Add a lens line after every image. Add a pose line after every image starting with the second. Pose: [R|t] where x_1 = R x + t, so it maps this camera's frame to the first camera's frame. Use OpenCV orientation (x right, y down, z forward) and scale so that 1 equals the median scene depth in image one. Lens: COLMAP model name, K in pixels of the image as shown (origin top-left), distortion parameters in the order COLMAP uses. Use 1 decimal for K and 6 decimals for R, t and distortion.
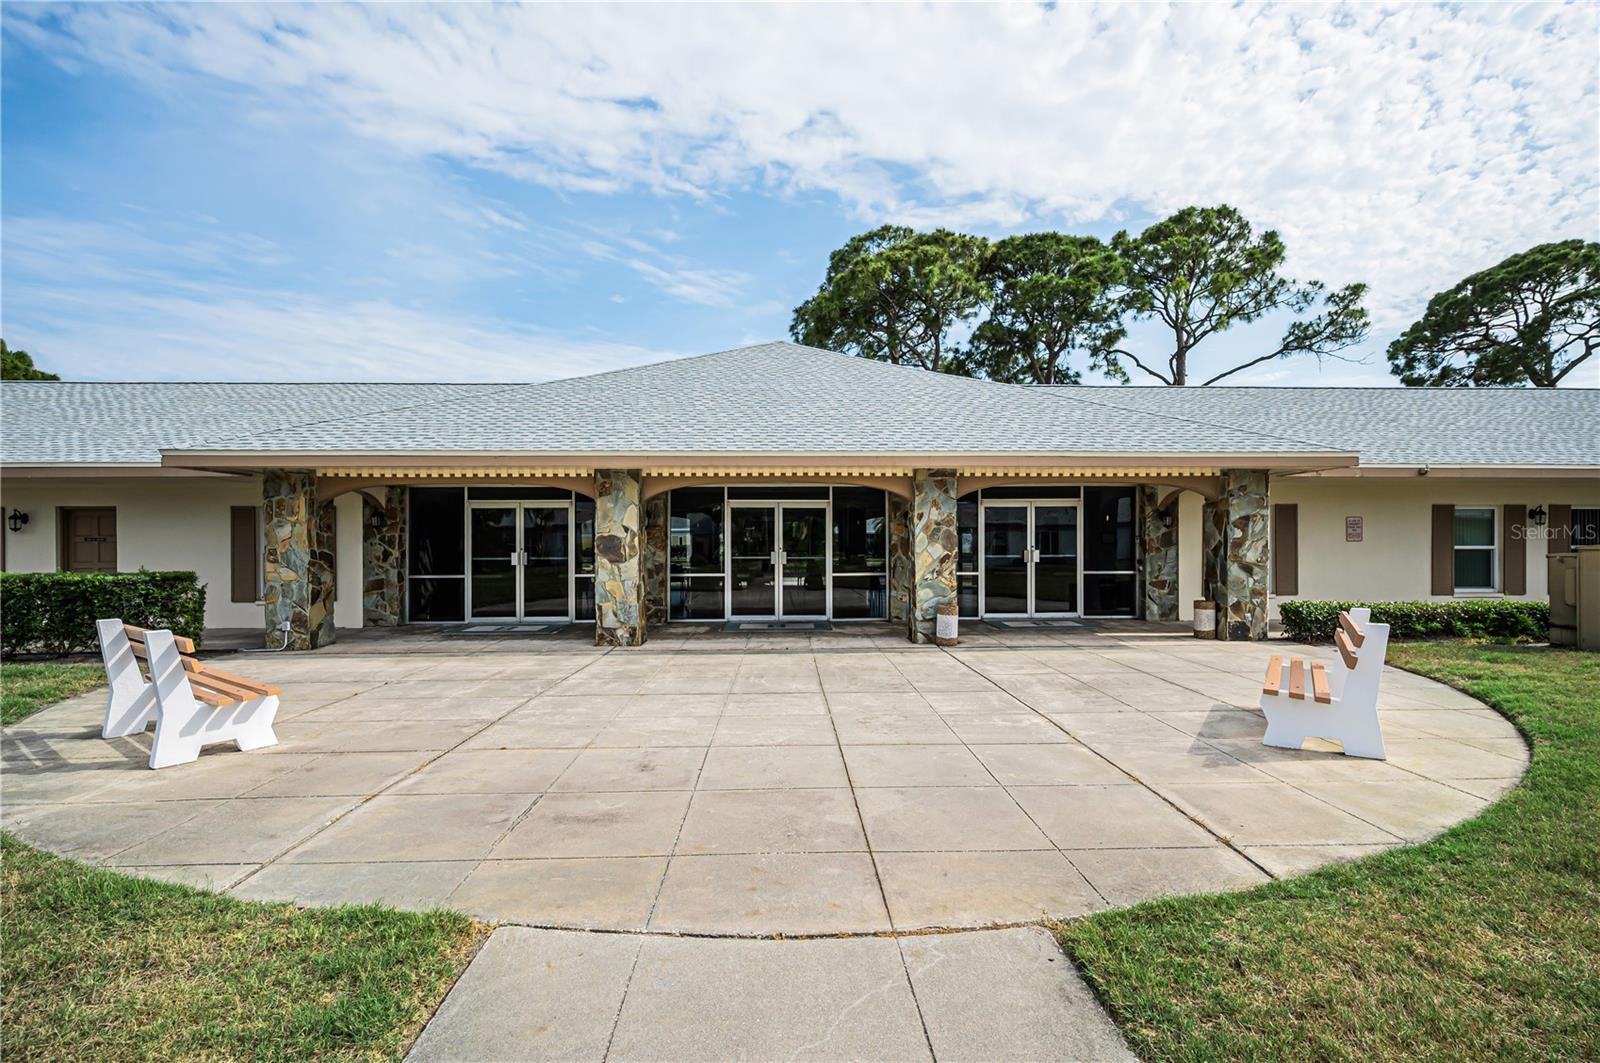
lens RADIAL K [[766.8, 0, 800.0], [0, 766.8, 531.5], [0, 0, 1]] dist [0.001553, 0.000220]
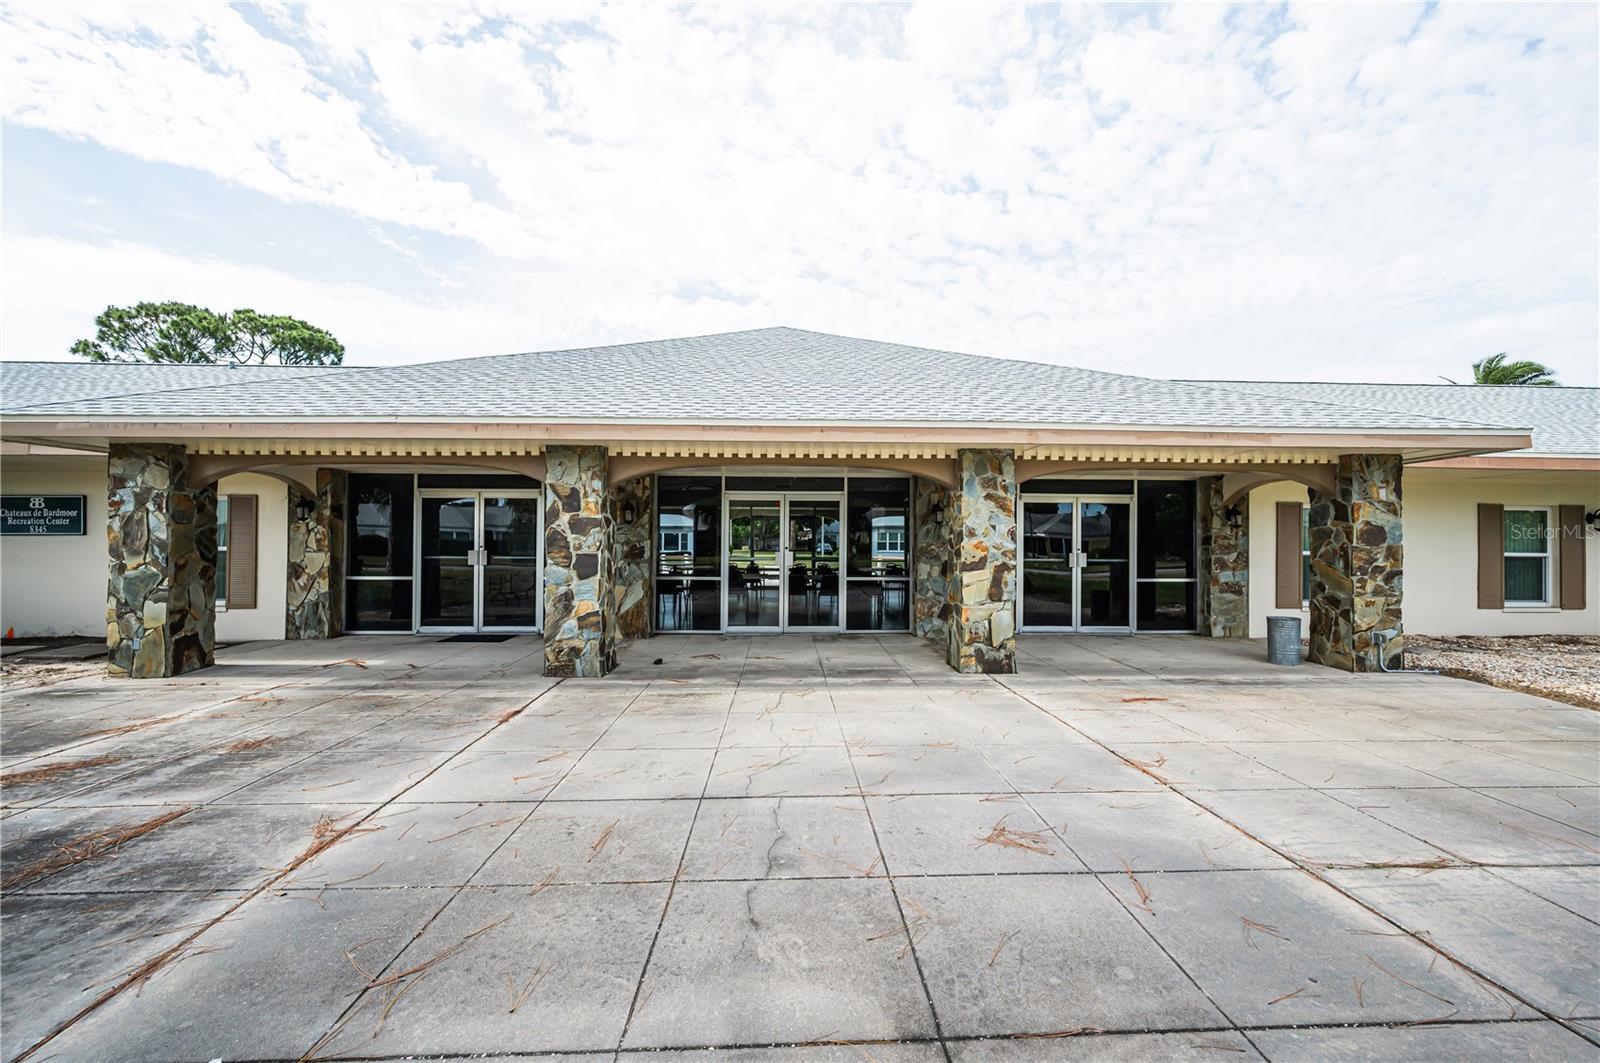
lens RADIAL K [[631.8, 0, 801.3], [0, 631.8, 522.6], [0, 0, 1]] dist [0.000597, -0.000079]
pose [[0.999947, 0.009973, 0.002745, -0.010818], [-0.009933, 0.999849, -0.014278, 0.002995], [-0.002887, 0.014250, 0.999894, 0.300135]]
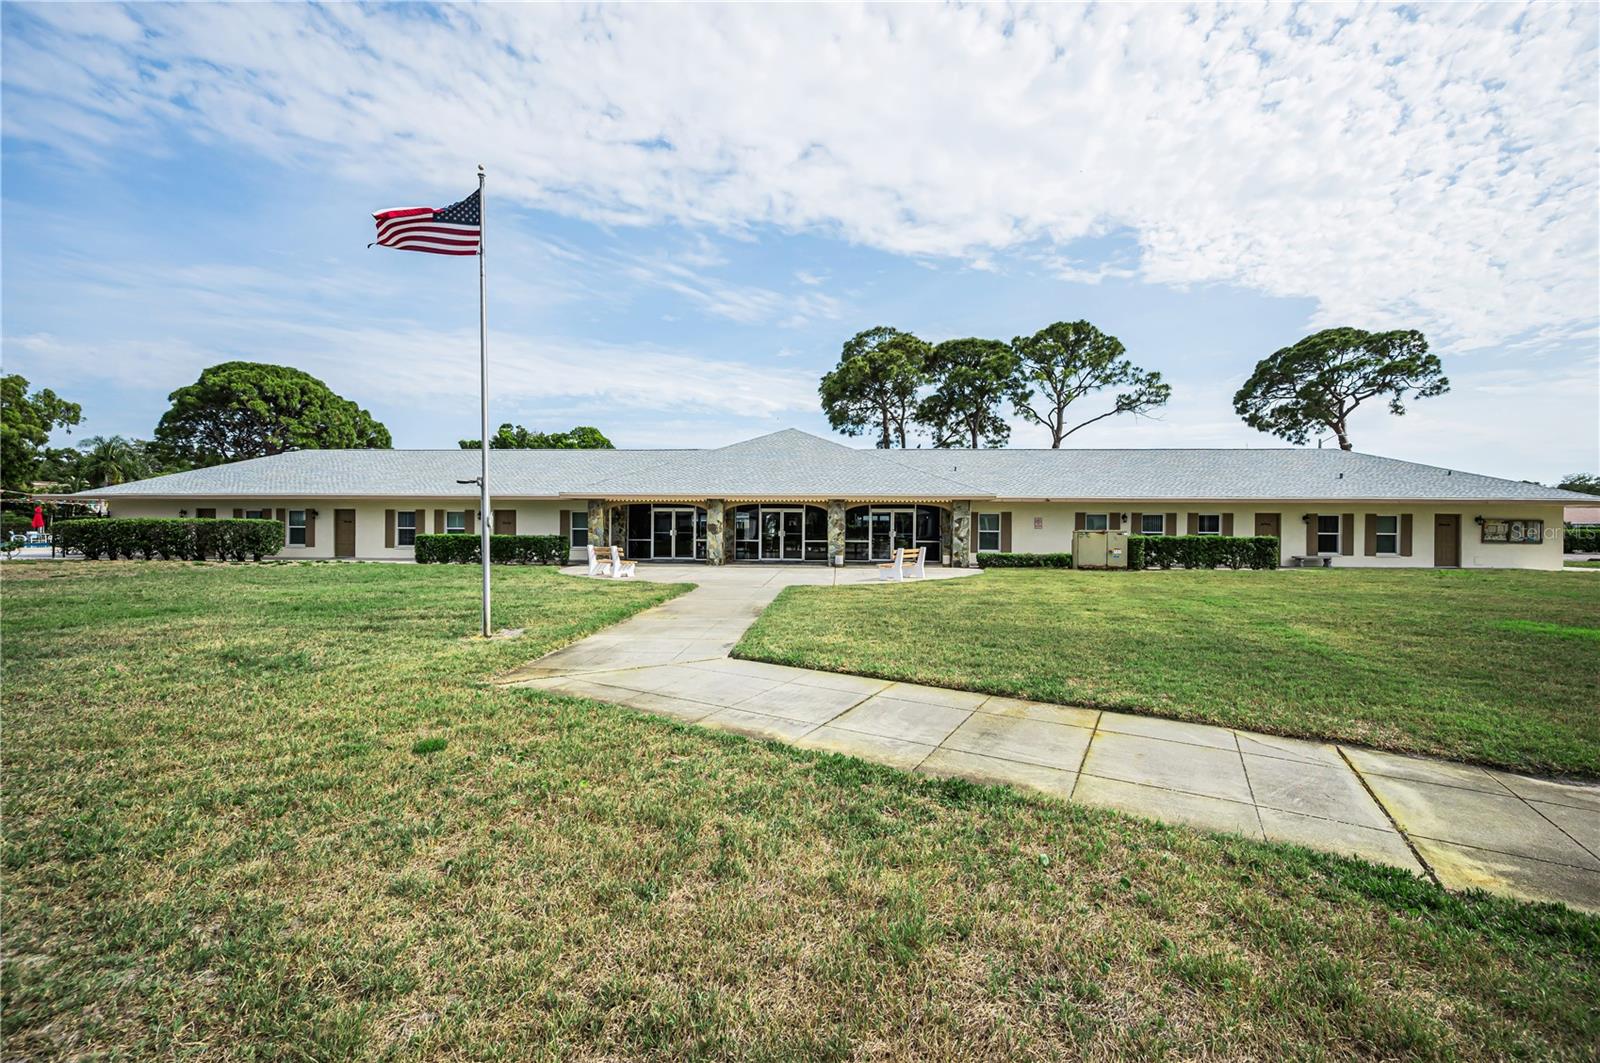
lens RADIAL K [[631.8, 0, 801.3], [0, 631.8, 522.6], [0, 0, 1]] dist [0.000597, -0.000079]
pose [[0.996579, 0.008576, -0.082197, 0.190863], [-0.007819, 0.999924, 0.009532, -0.017945], [0.082273, -0.008857, 0.996570, -0.921687]]
